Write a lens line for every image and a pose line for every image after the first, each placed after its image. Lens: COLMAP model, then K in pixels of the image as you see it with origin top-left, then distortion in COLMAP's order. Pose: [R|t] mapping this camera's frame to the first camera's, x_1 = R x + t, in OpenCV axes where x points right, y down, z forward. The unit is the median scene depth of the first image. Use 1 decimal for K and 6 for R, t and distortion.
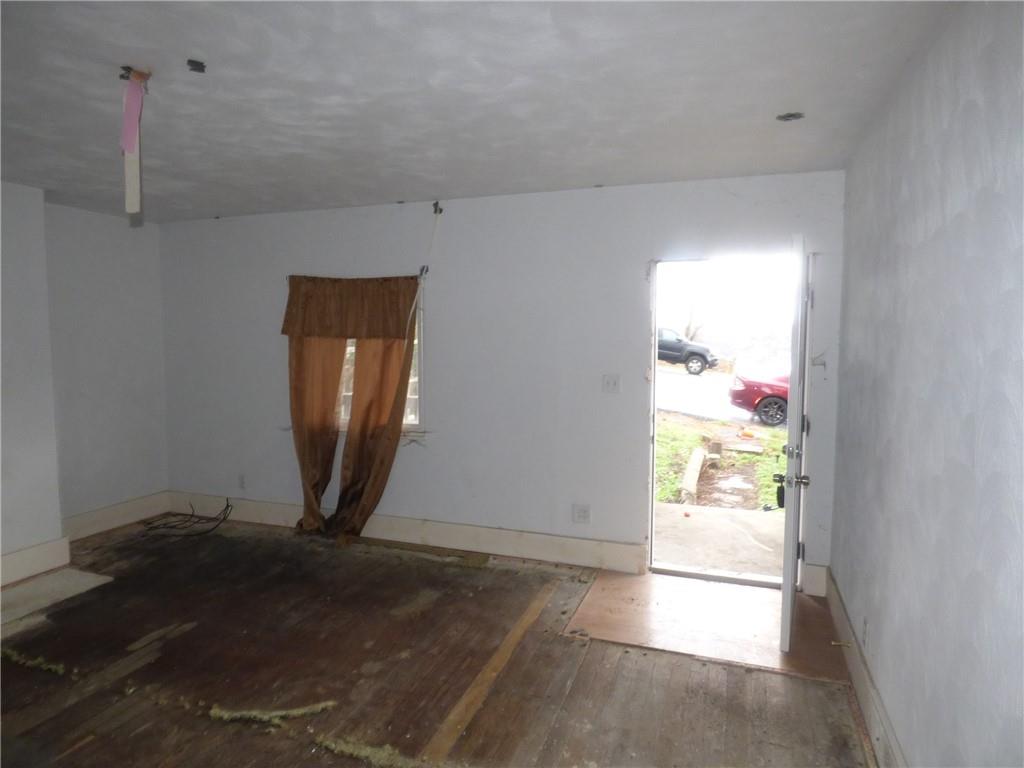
lens RADIAL K [[623.8, 0, 512.0], [0, 623.8, 384.0], [0, 0, 1]] dist [-0.015989, 0.001016]
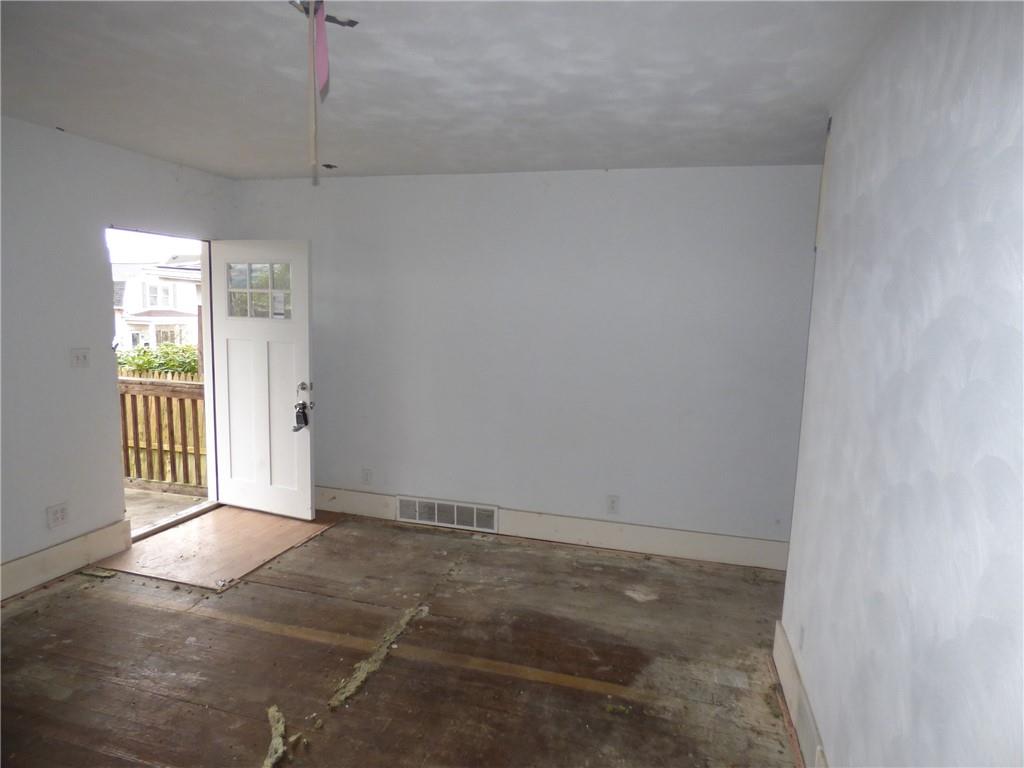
lens RADIAL K [[623.8, 0, 512.0], [0, 623.8, 384.0], [0, 0, 1]] dist [-0.015989, 0.001016]
pose [[-0.066915, -0.122810, 0.990172, -0.788463], [0.057007, 0.990304, 0.126679, -0.042462], [-0.996129, 0.064923, -0.059265, 0.446836]]
